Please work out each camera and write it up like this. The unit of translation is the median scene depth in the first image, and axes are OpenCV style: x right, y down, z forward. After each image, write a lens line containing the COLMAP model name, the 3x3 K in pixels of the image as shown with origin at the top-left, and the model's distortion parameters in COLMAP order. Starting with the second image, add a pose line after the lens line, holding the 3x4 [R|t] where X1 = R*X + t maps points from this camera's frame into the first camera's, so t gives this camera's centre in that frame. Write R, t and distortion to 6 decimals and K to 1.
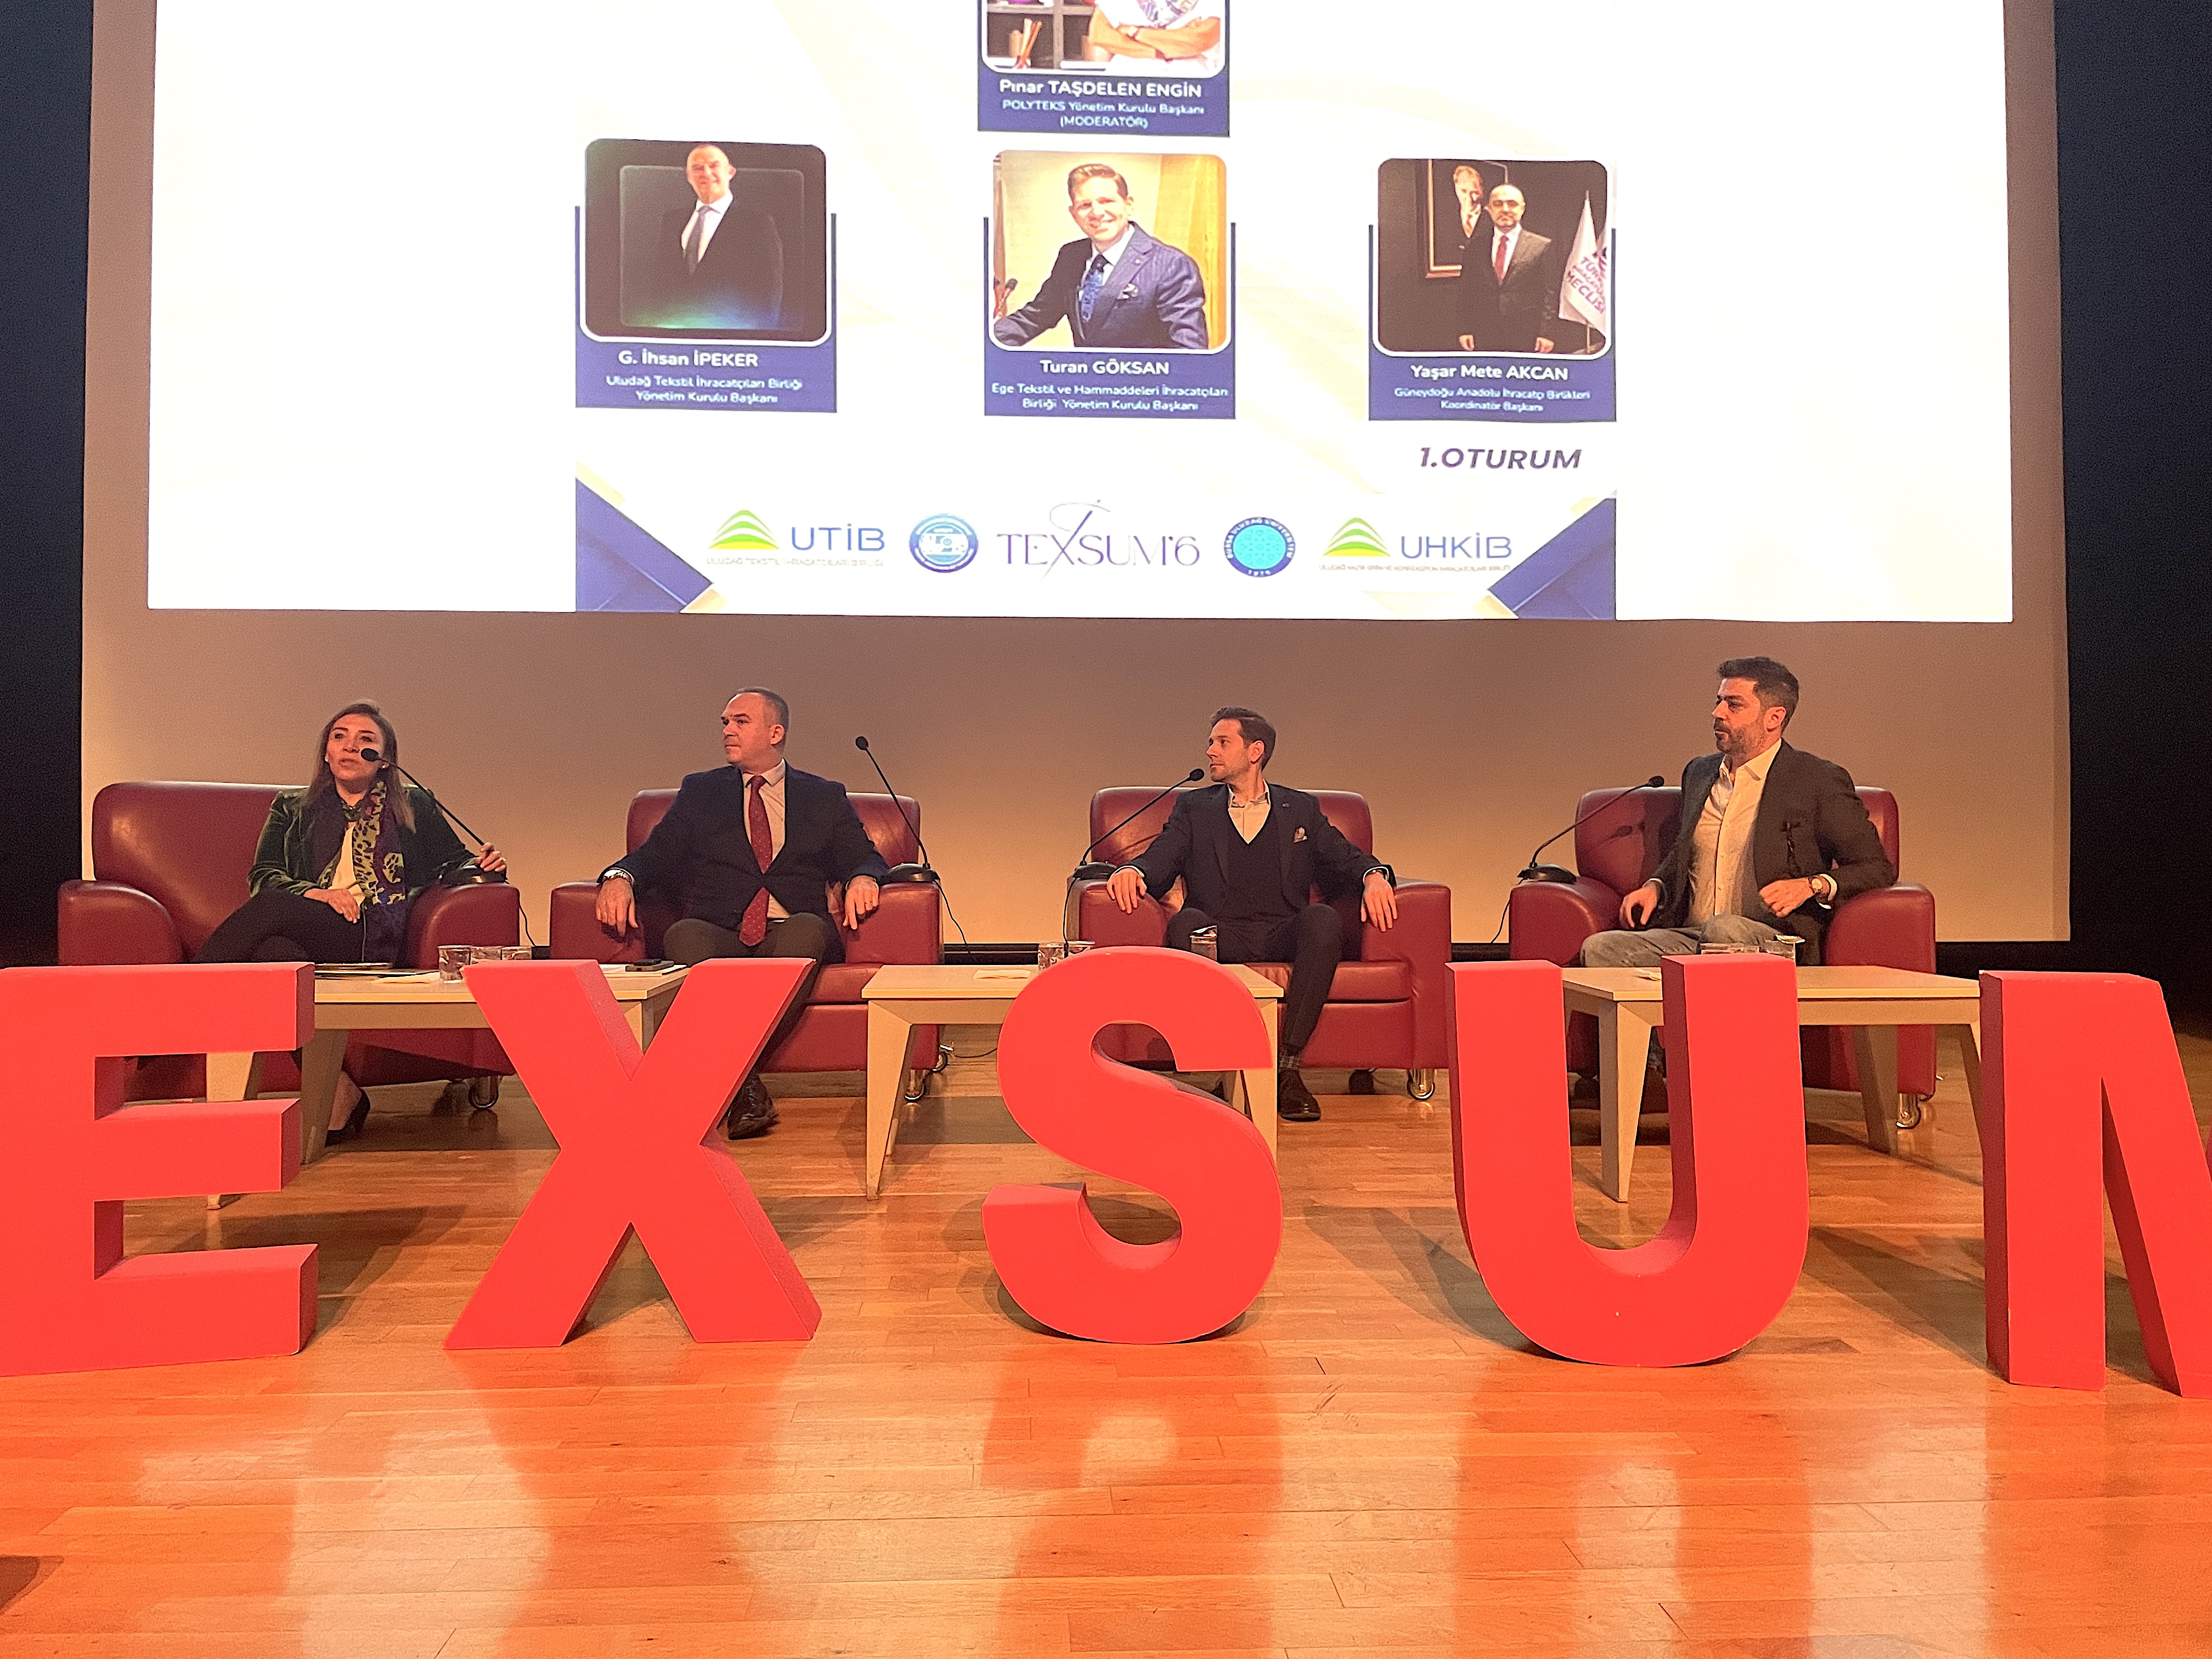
lens RADIAL K [[1675.3, 0, 1106.5], [0, 1675.3, 829.3], [0, 0, 1]] dist [0.038226, -0.000492]
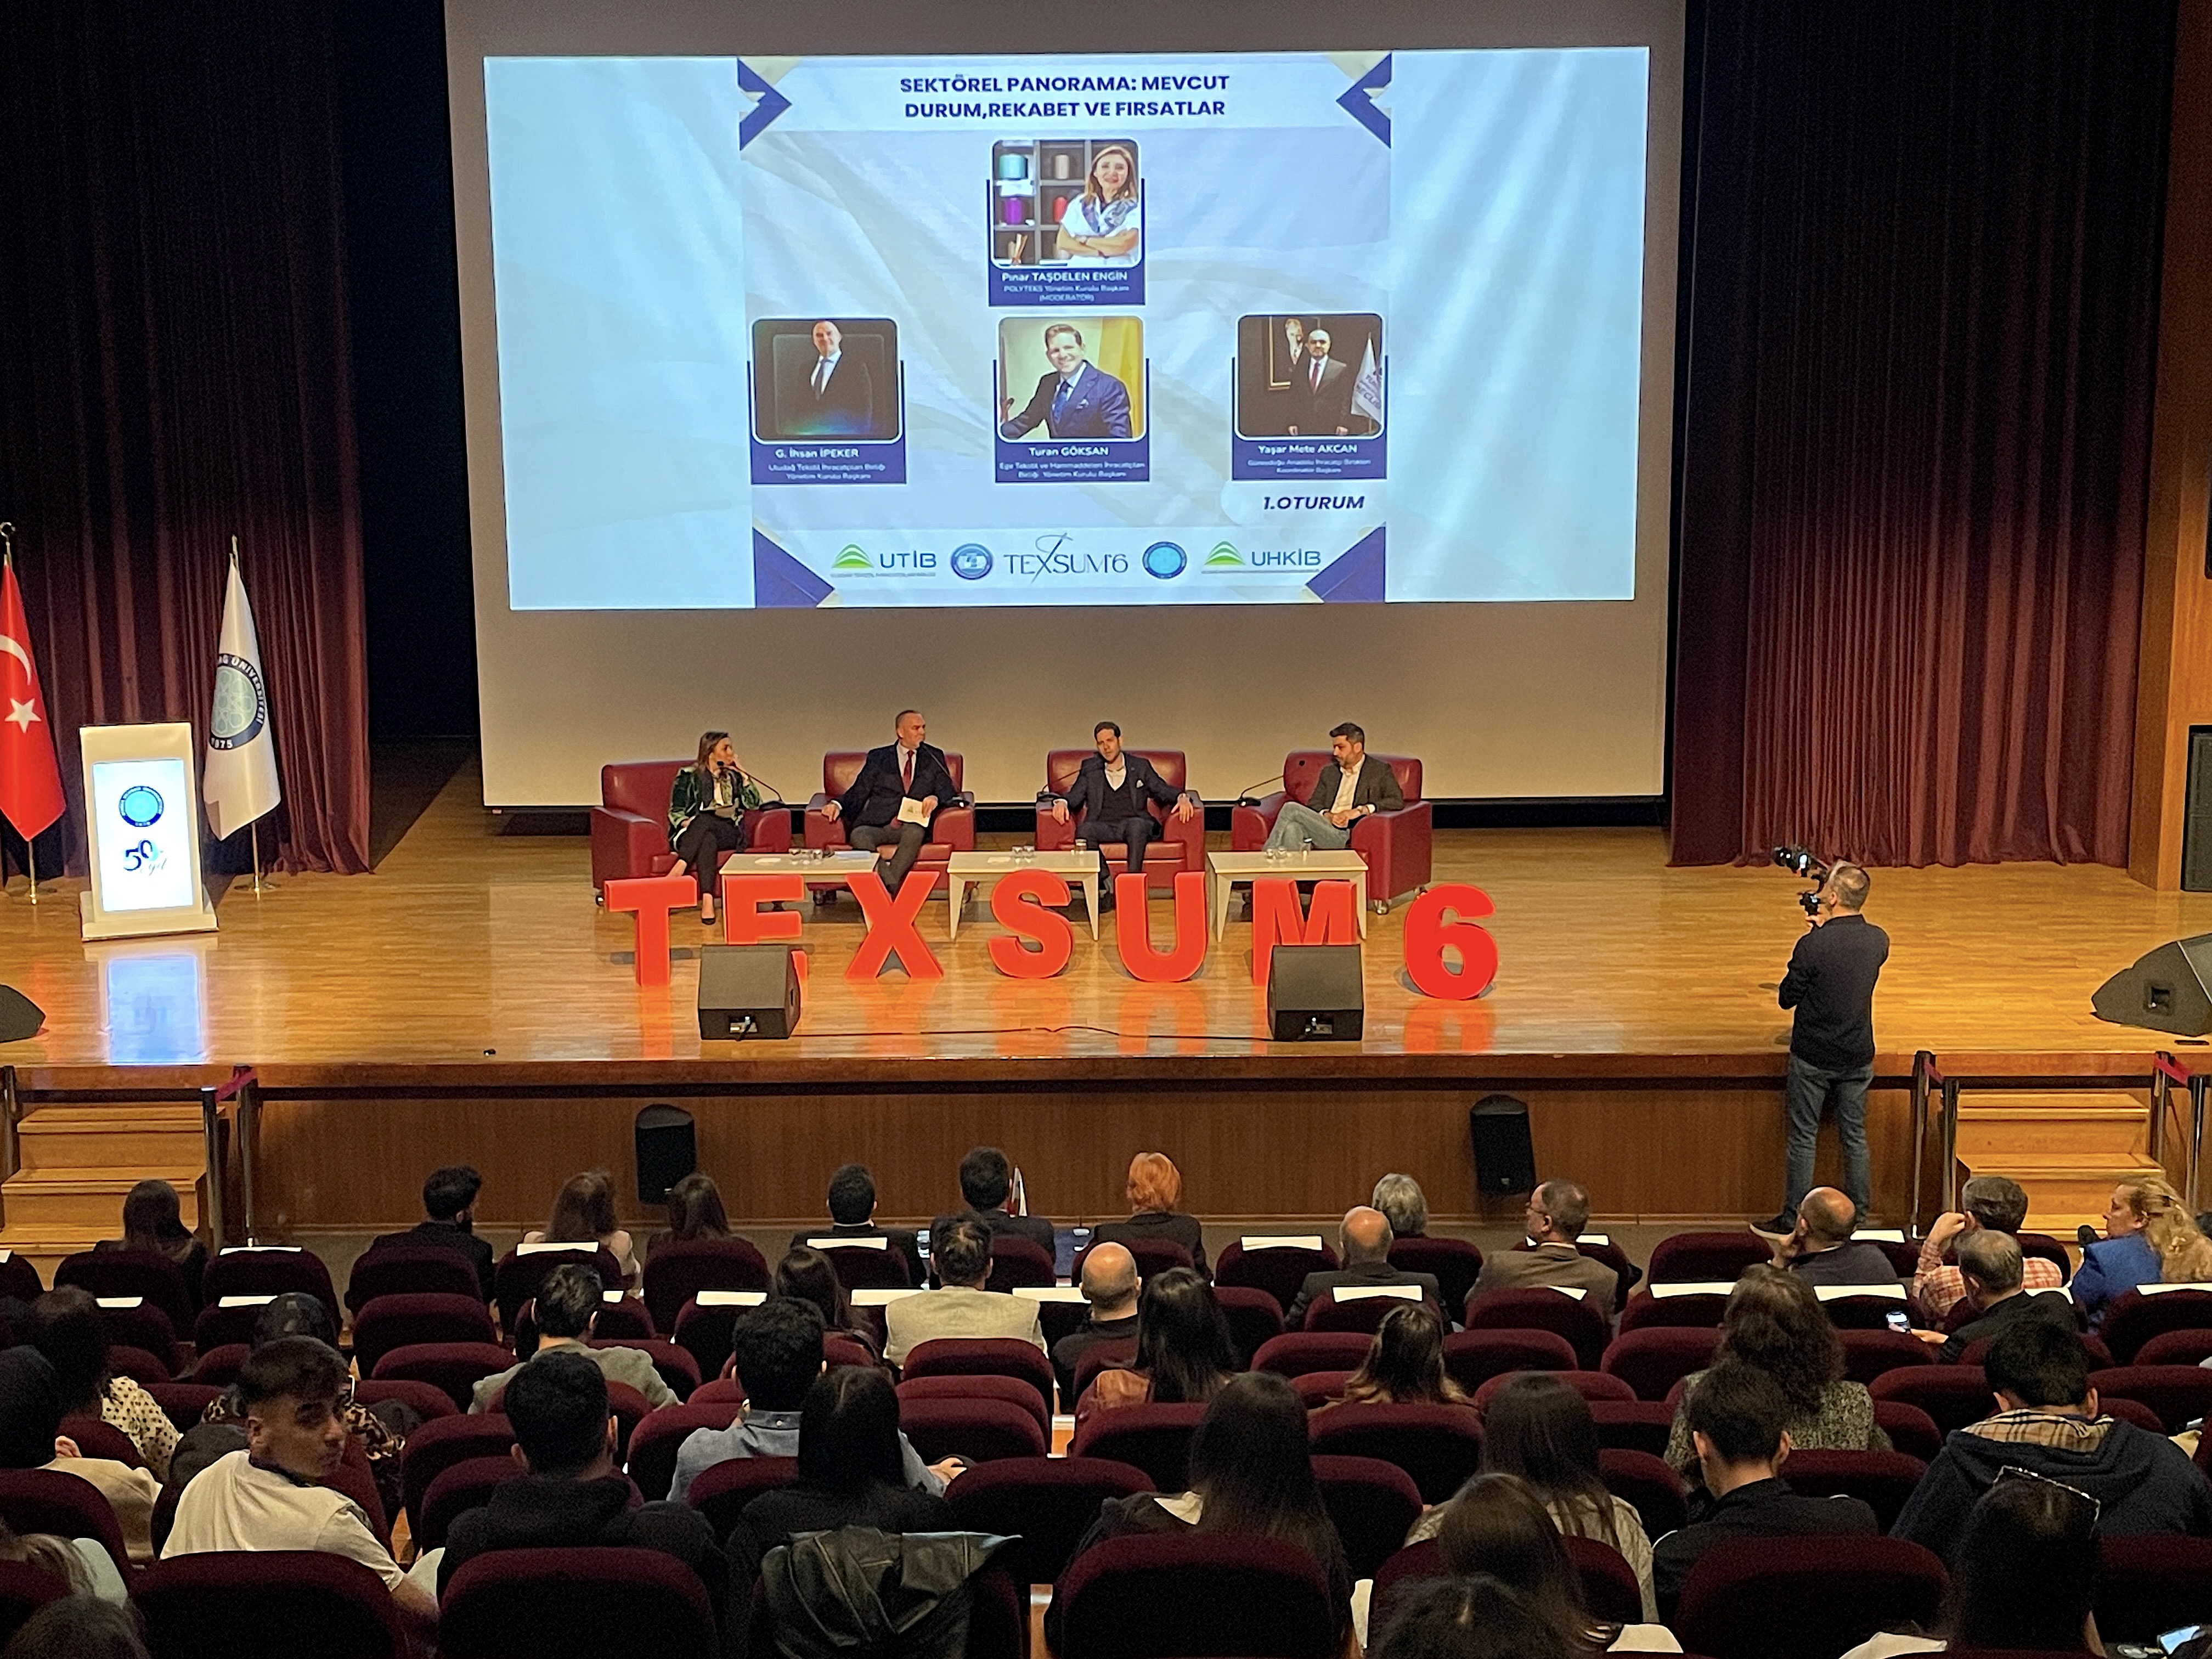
lens RADIAL K [[2704.8, 0, 1106.5], [0, 2704.8, 833.0], [0, 0, 1]] dist [-0.002948, 0.000000]
pose [[0.998736, -0.001445, -0.050246, 0.166572], [0.009449, 0.987165, 0.159426, -0.326502], [0.049371, -0.159699, 0.985930, -1.640529]]
